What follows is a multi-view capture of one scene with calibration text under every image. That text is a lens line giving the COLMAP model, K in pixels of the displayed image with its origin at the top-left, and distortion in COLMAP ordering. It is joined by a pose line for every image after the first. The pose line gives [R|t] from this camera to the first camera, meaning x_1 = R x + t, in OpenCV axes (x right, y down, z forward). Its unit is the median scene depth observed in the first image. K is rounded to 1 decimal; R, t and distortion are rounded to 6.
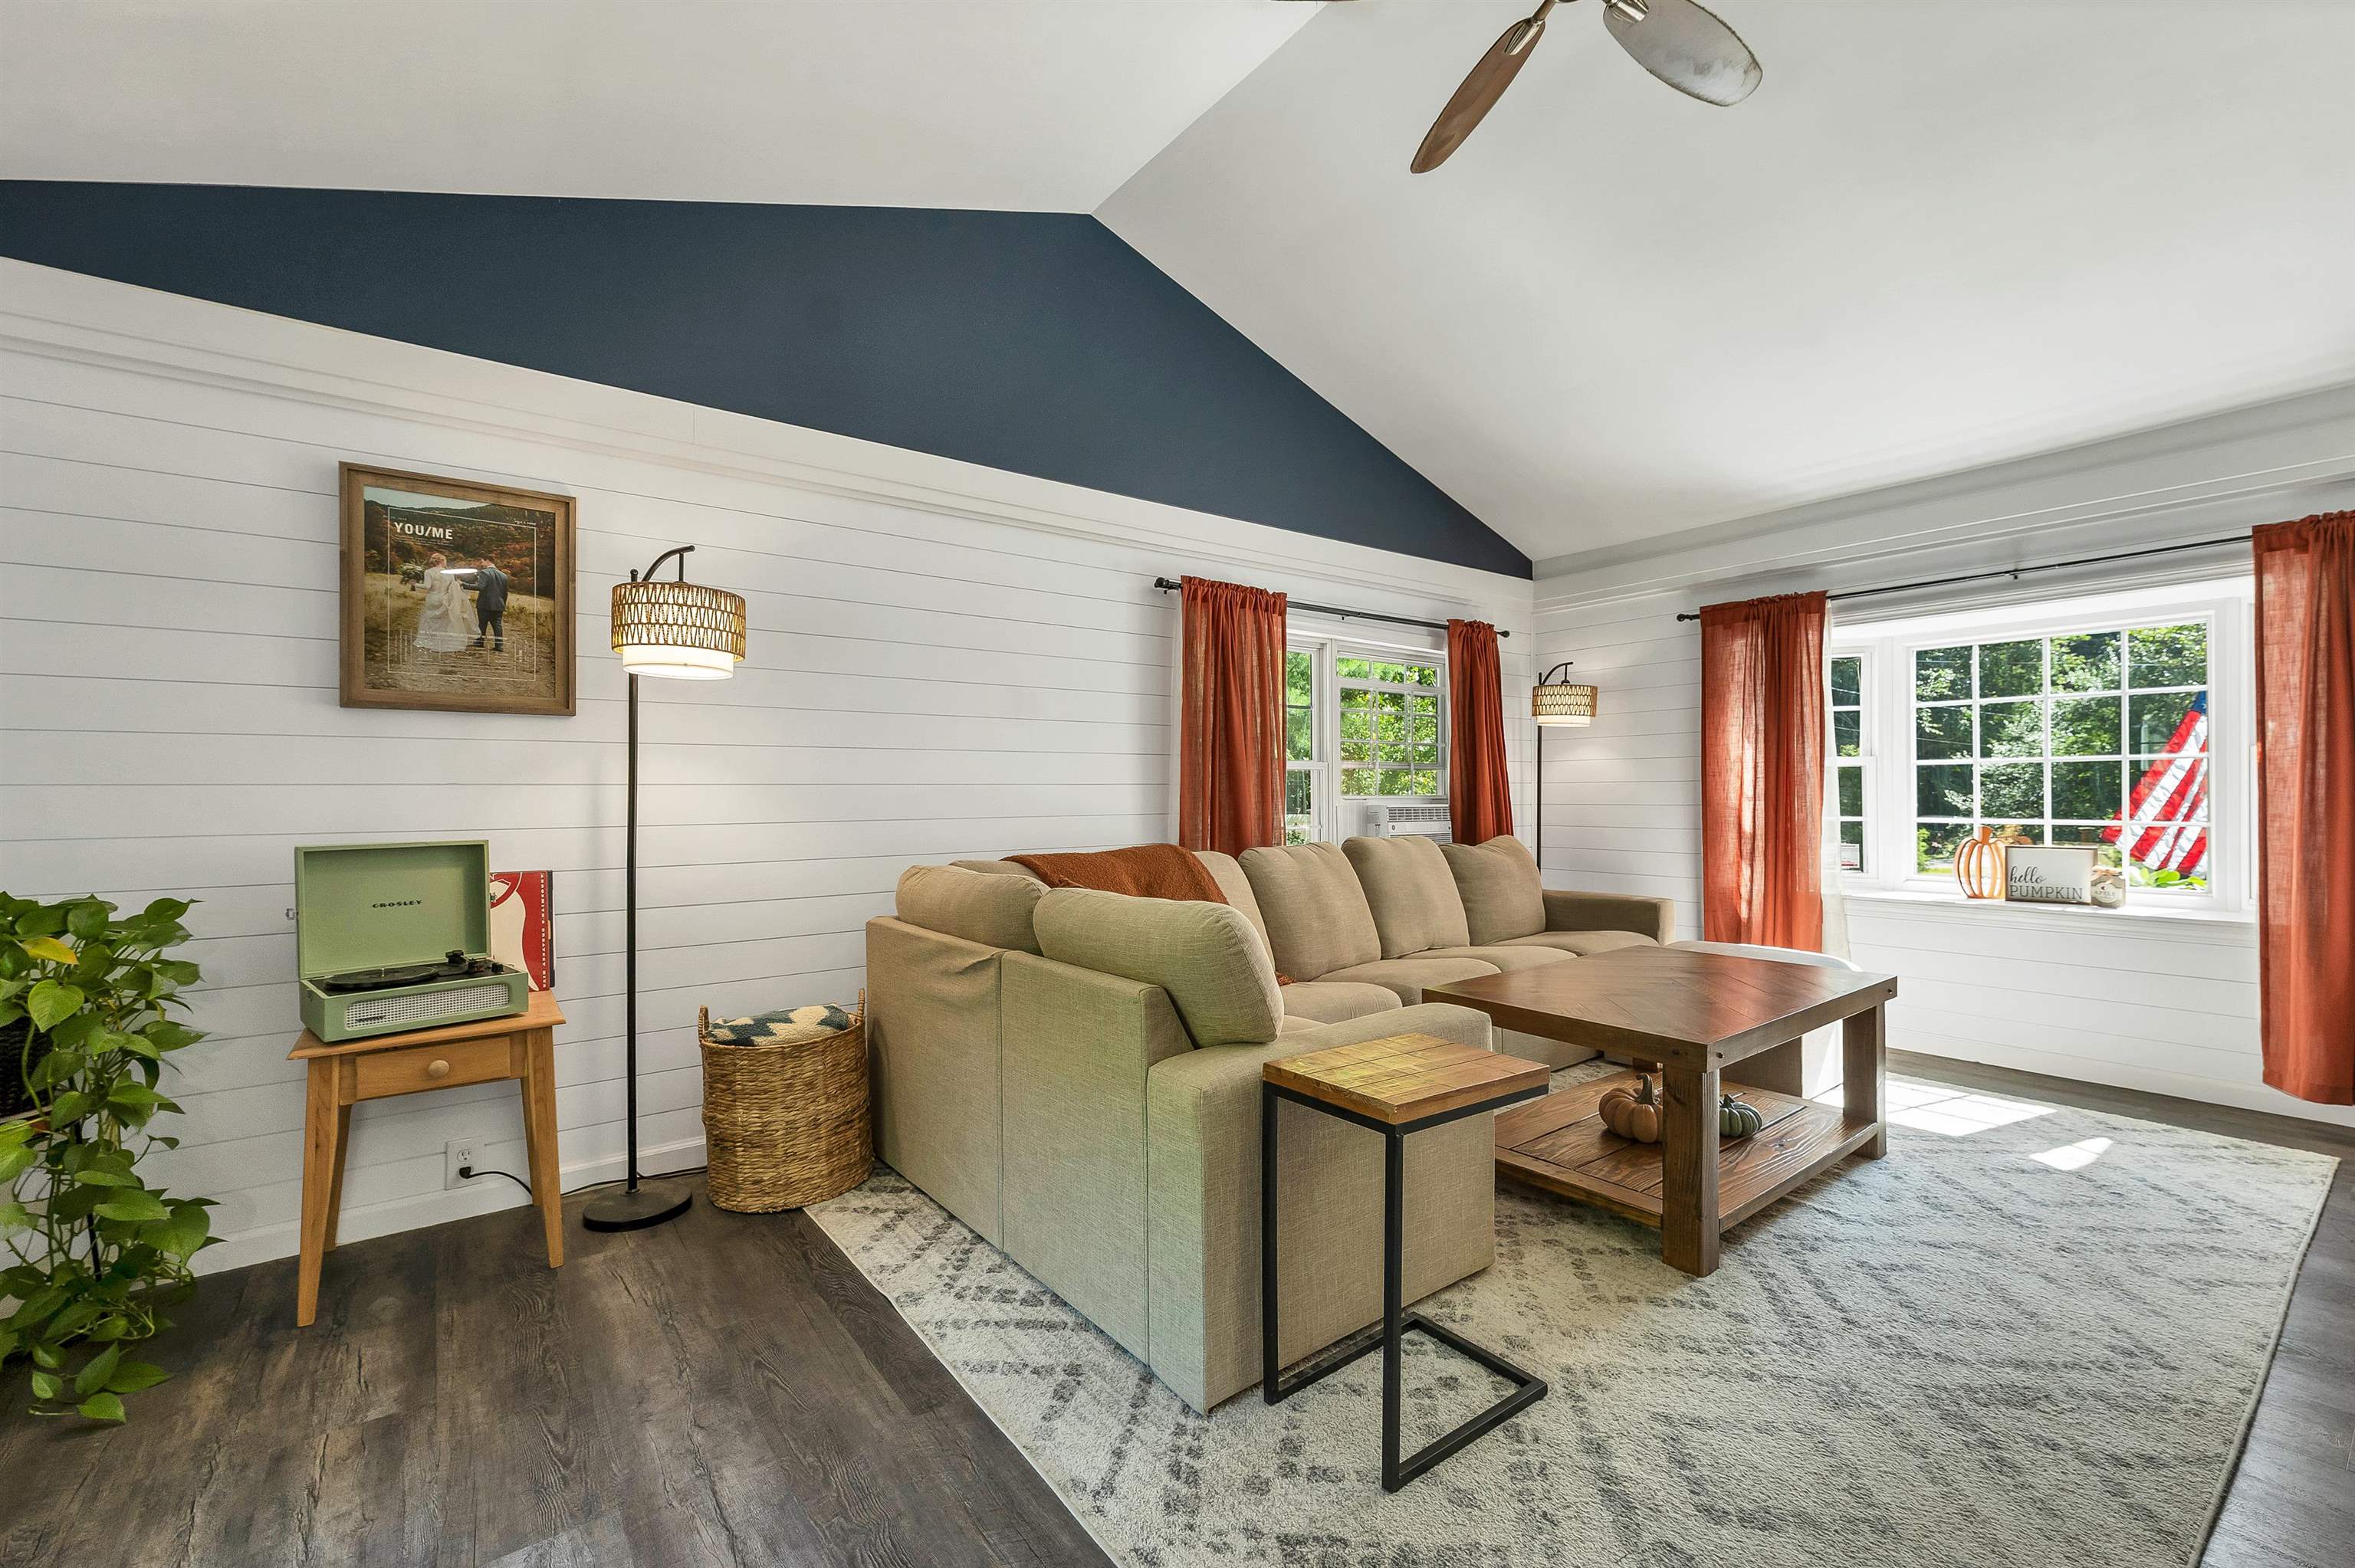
lens RADIAL K [[986.9, 0, 1174.5], [0, 986.9, 797.0], [0, 0, 1]] dist [0.001520, -0.000130]
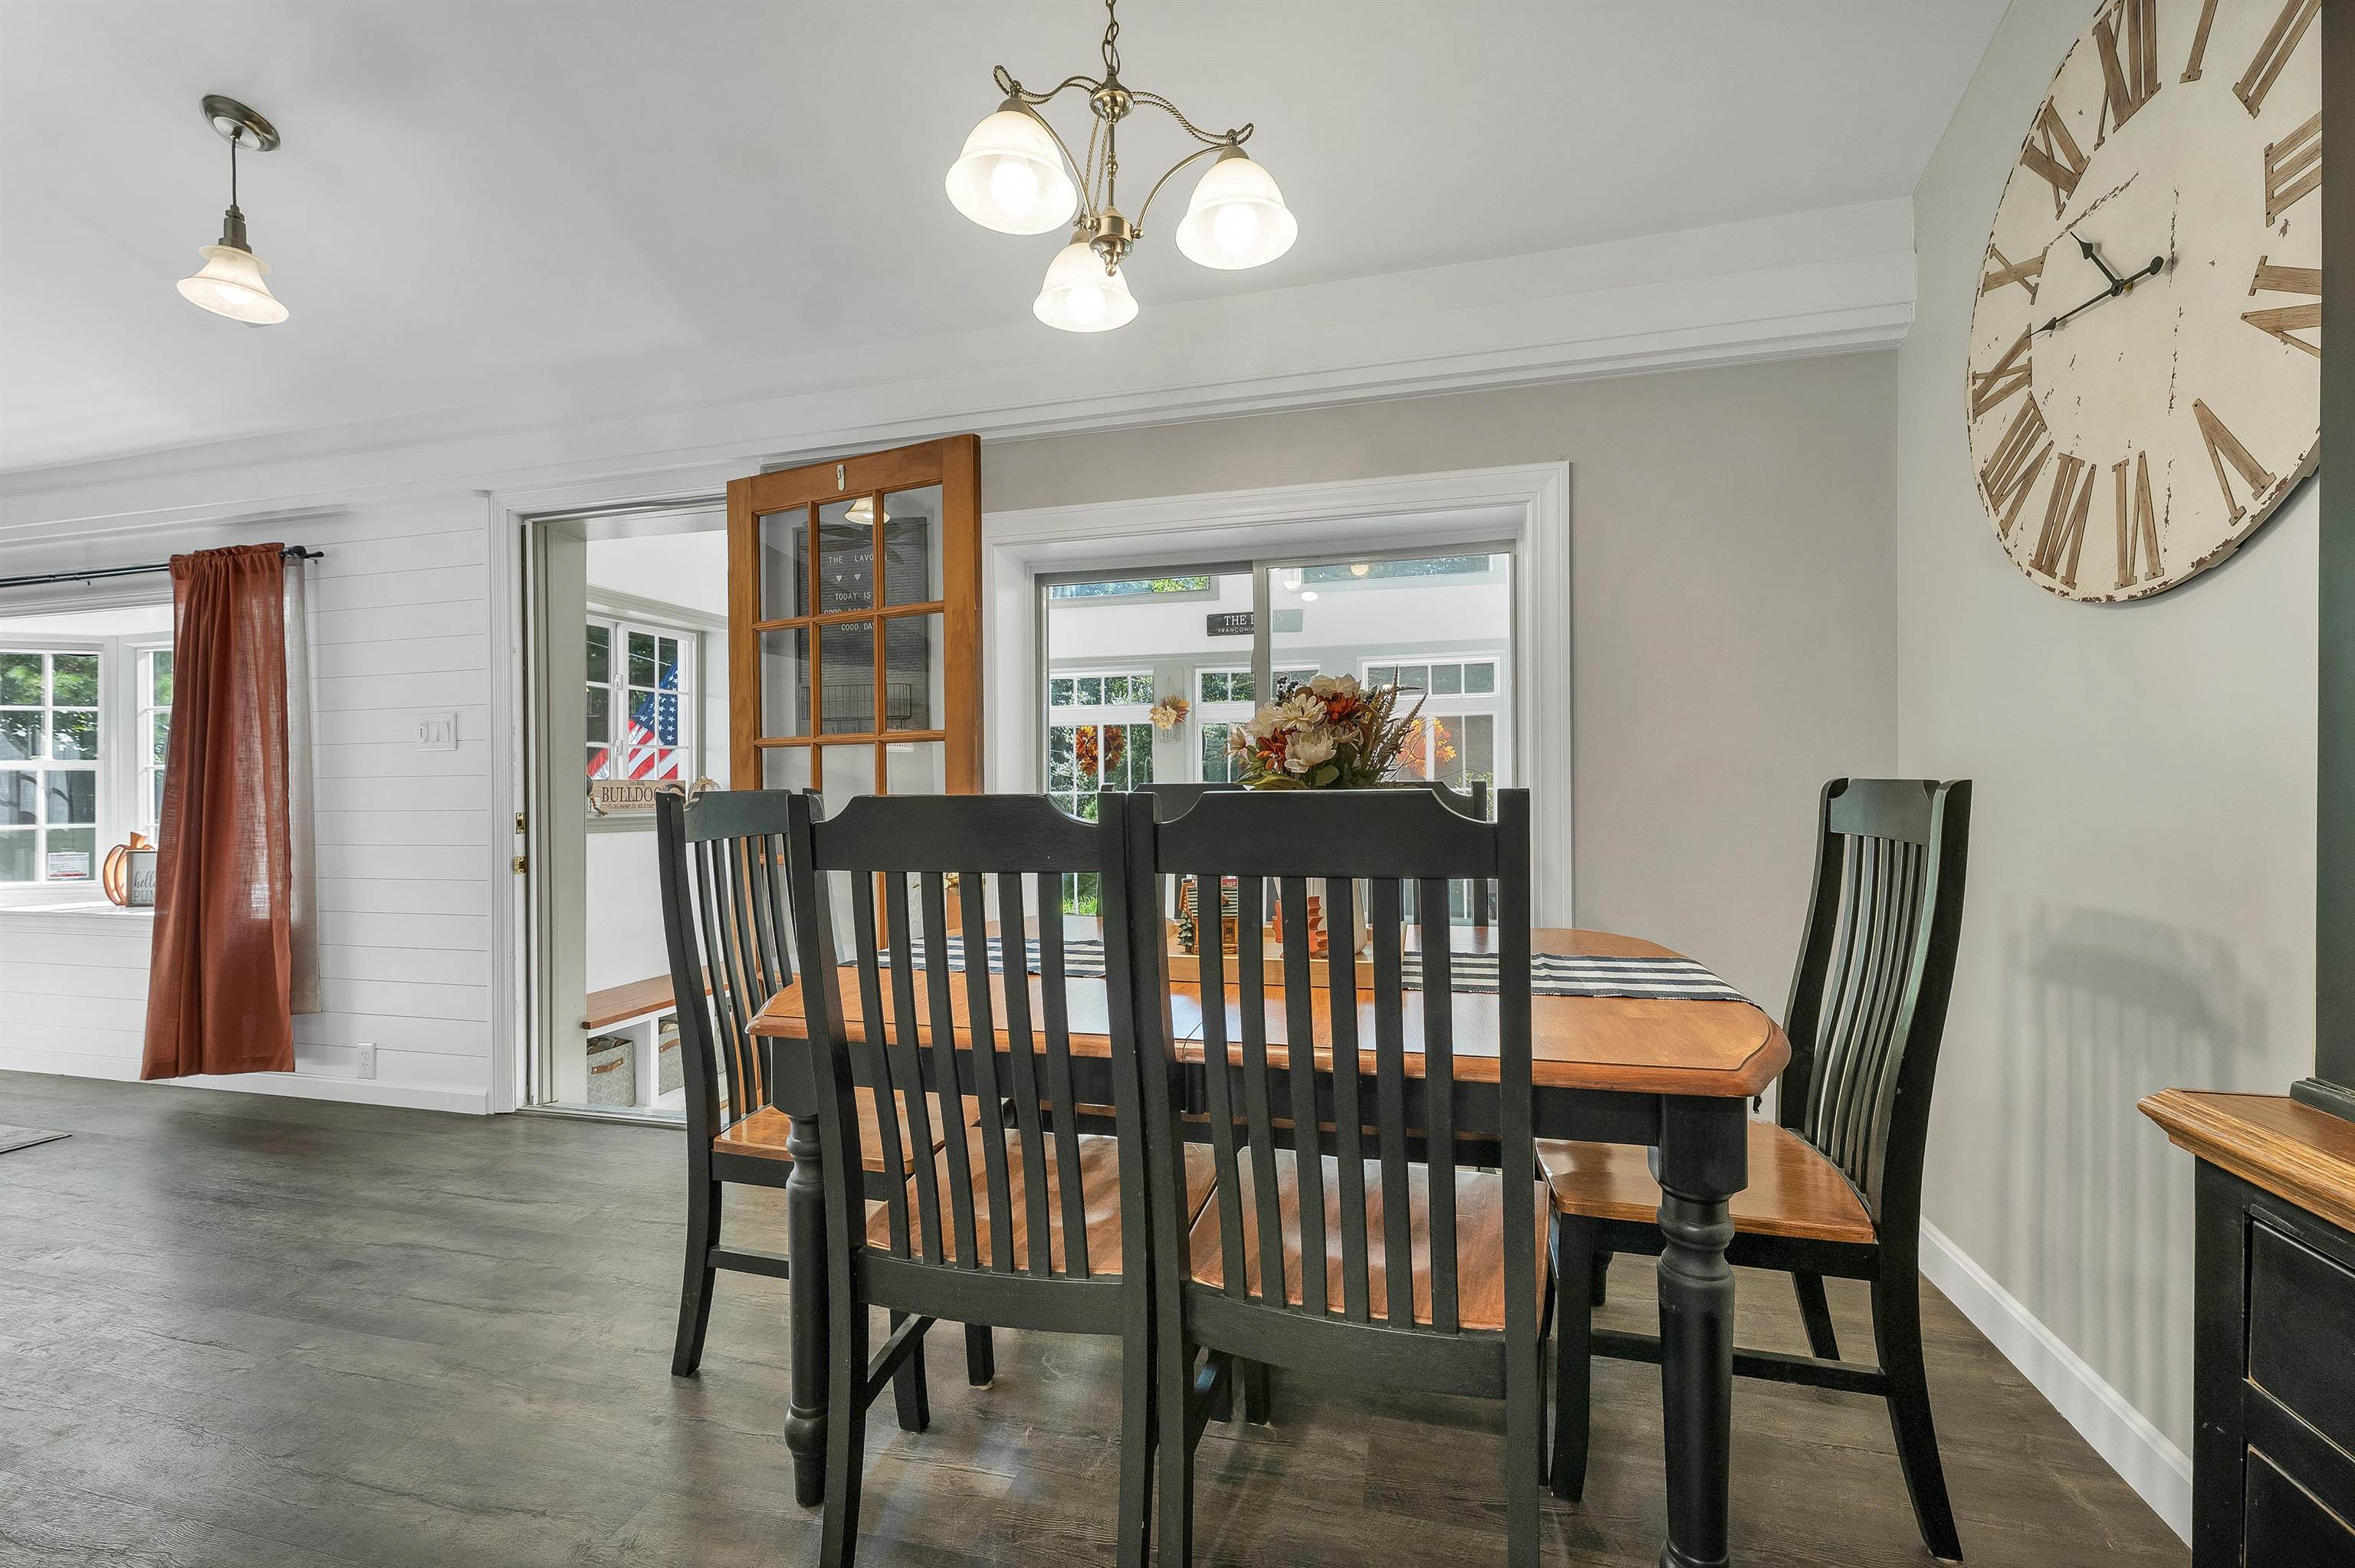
lens RADIAL K [[997.4, 0, 1172.5], [0, 997.4, 789.1], [0, 0, 1]] dist [0.002623, 0.000037]
pose [[0.786755, -0.001656, 0.617263, 1.571707], [0.004515, 0.999985, -0.003072, -0.008115], [-0.617248, 0.005204, 0.786751, -0.680313]]
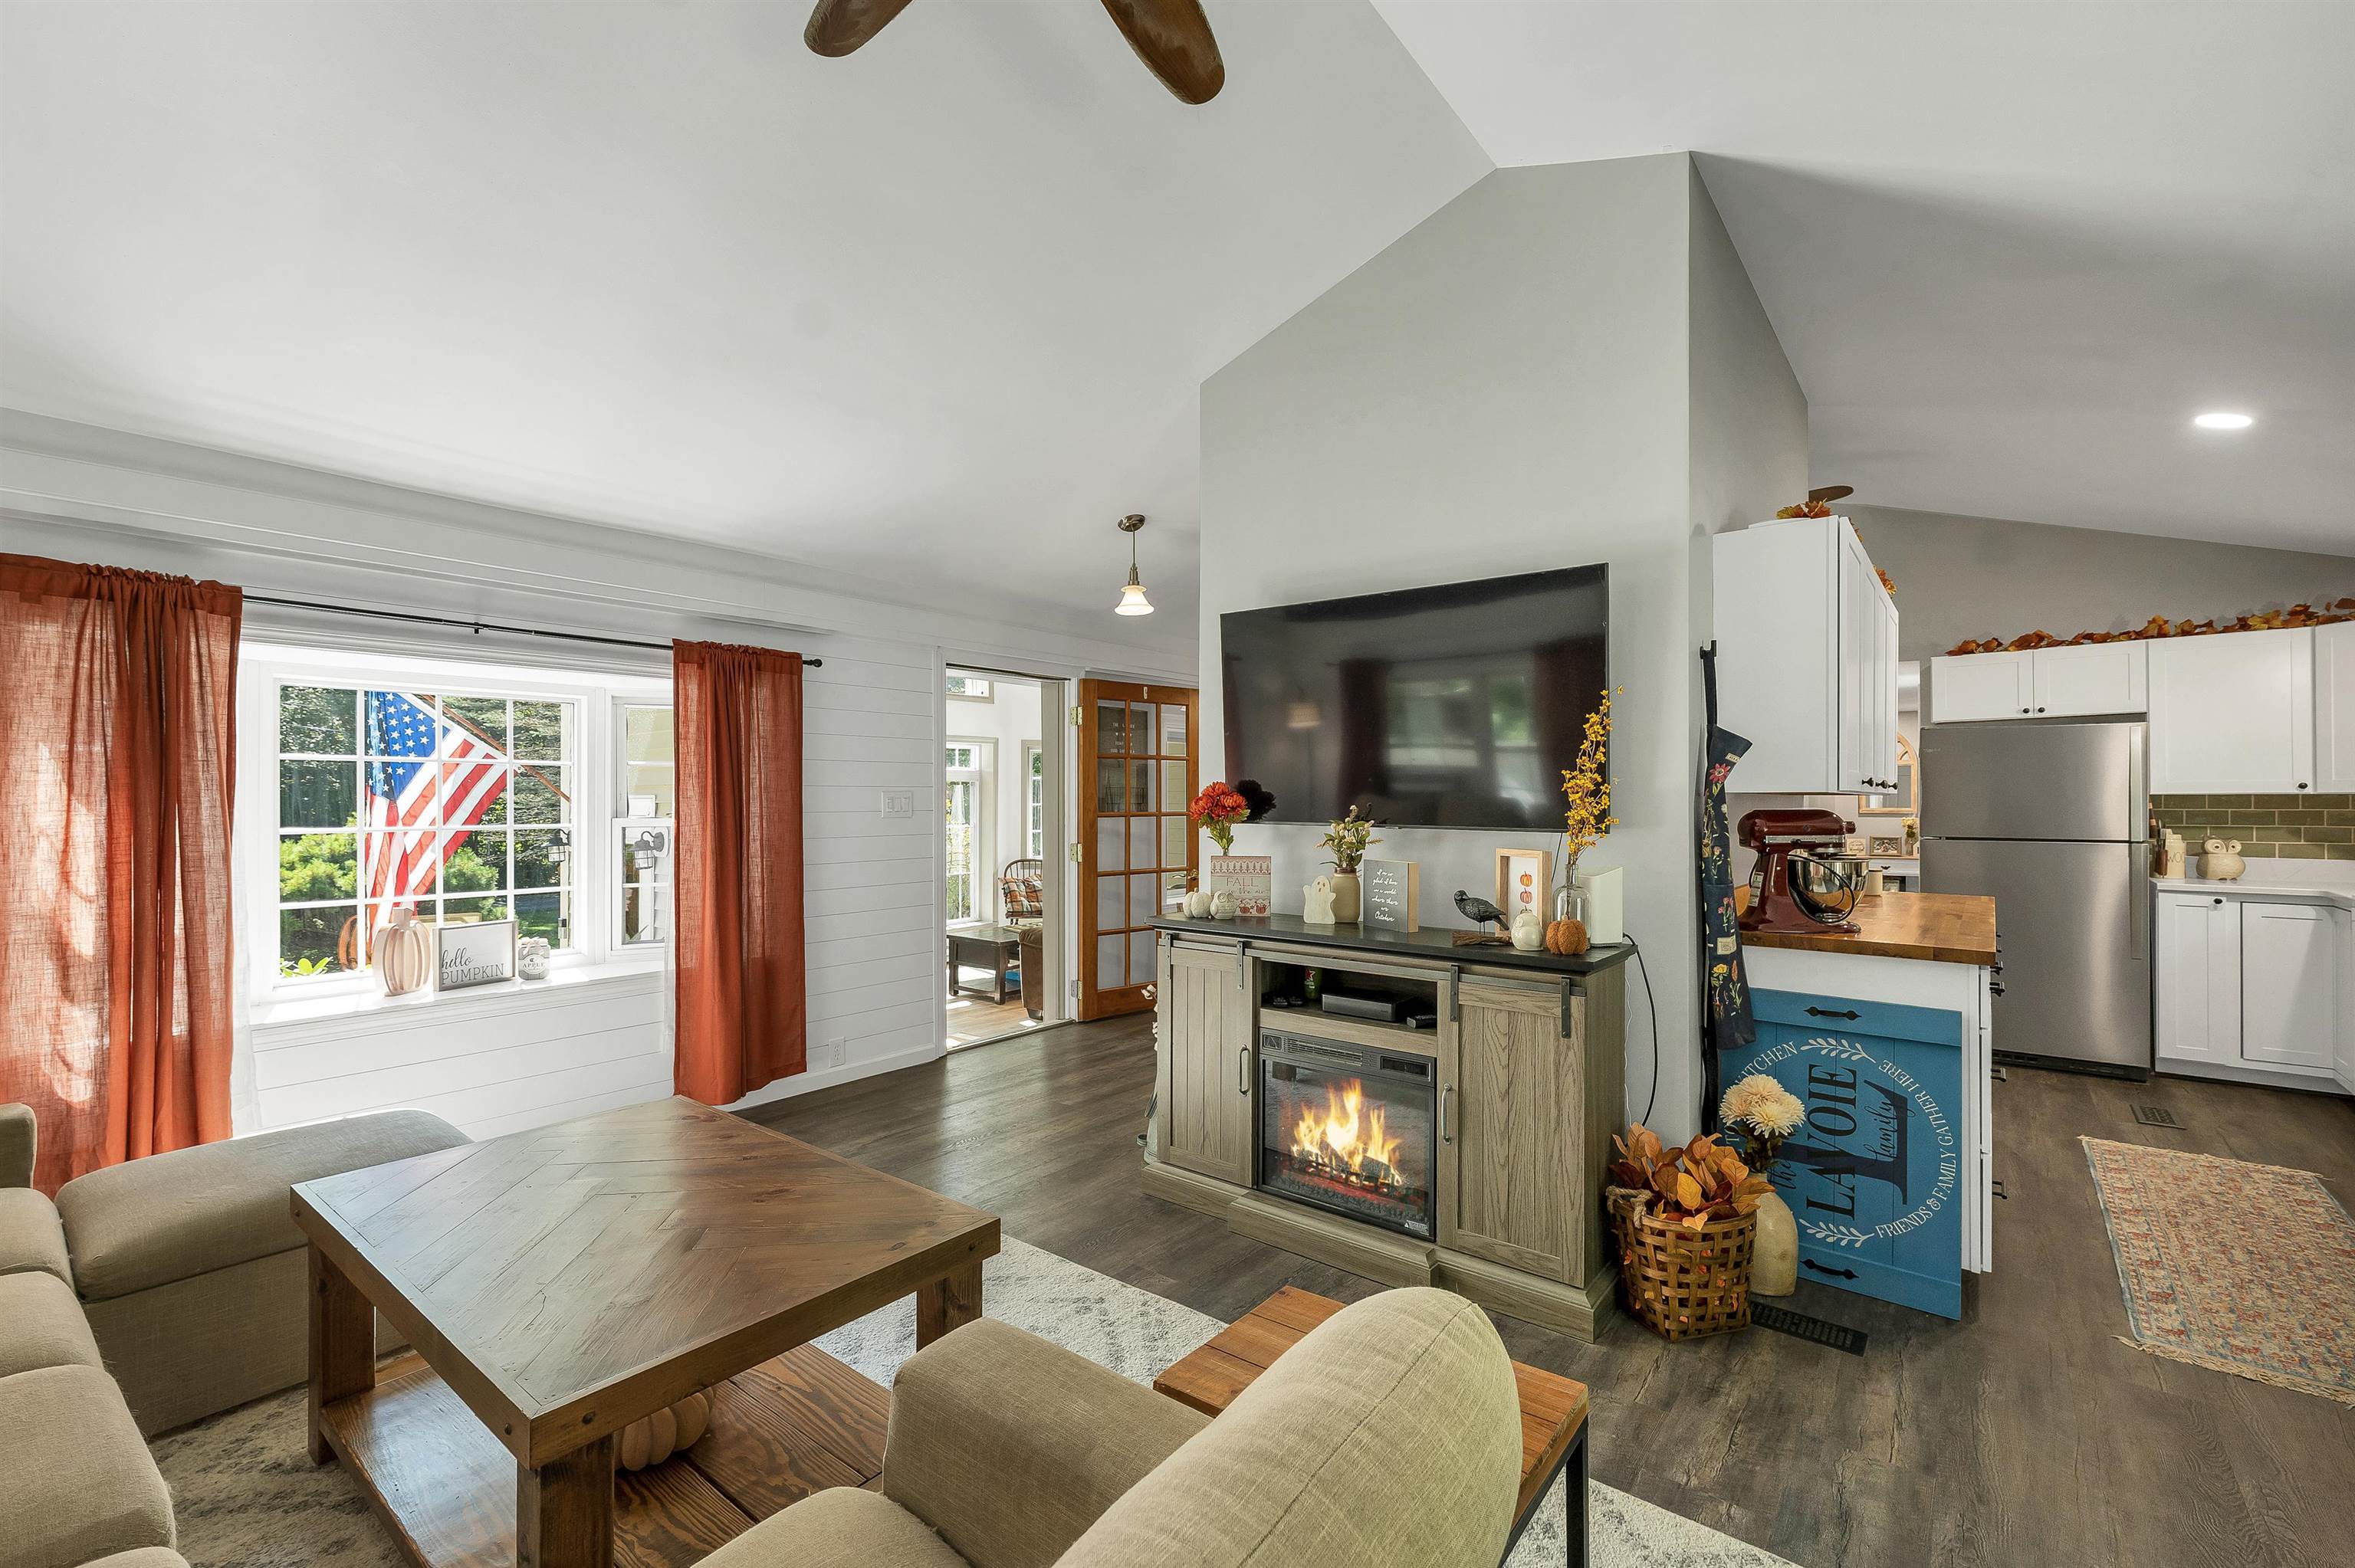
lens RADIAL K [[986.9, 0, 1174.5], [0, 986.9, 797.0], [0, 0, 1]] dist [0.001520, -0.000130]
pose [[-0.239686, 0.011341, 0.970784, -0.263670], [0.007773, 0.999922, -0.009763, -0.082088], [-0.970819, 0.005206, -0.239755, 0.863932]]
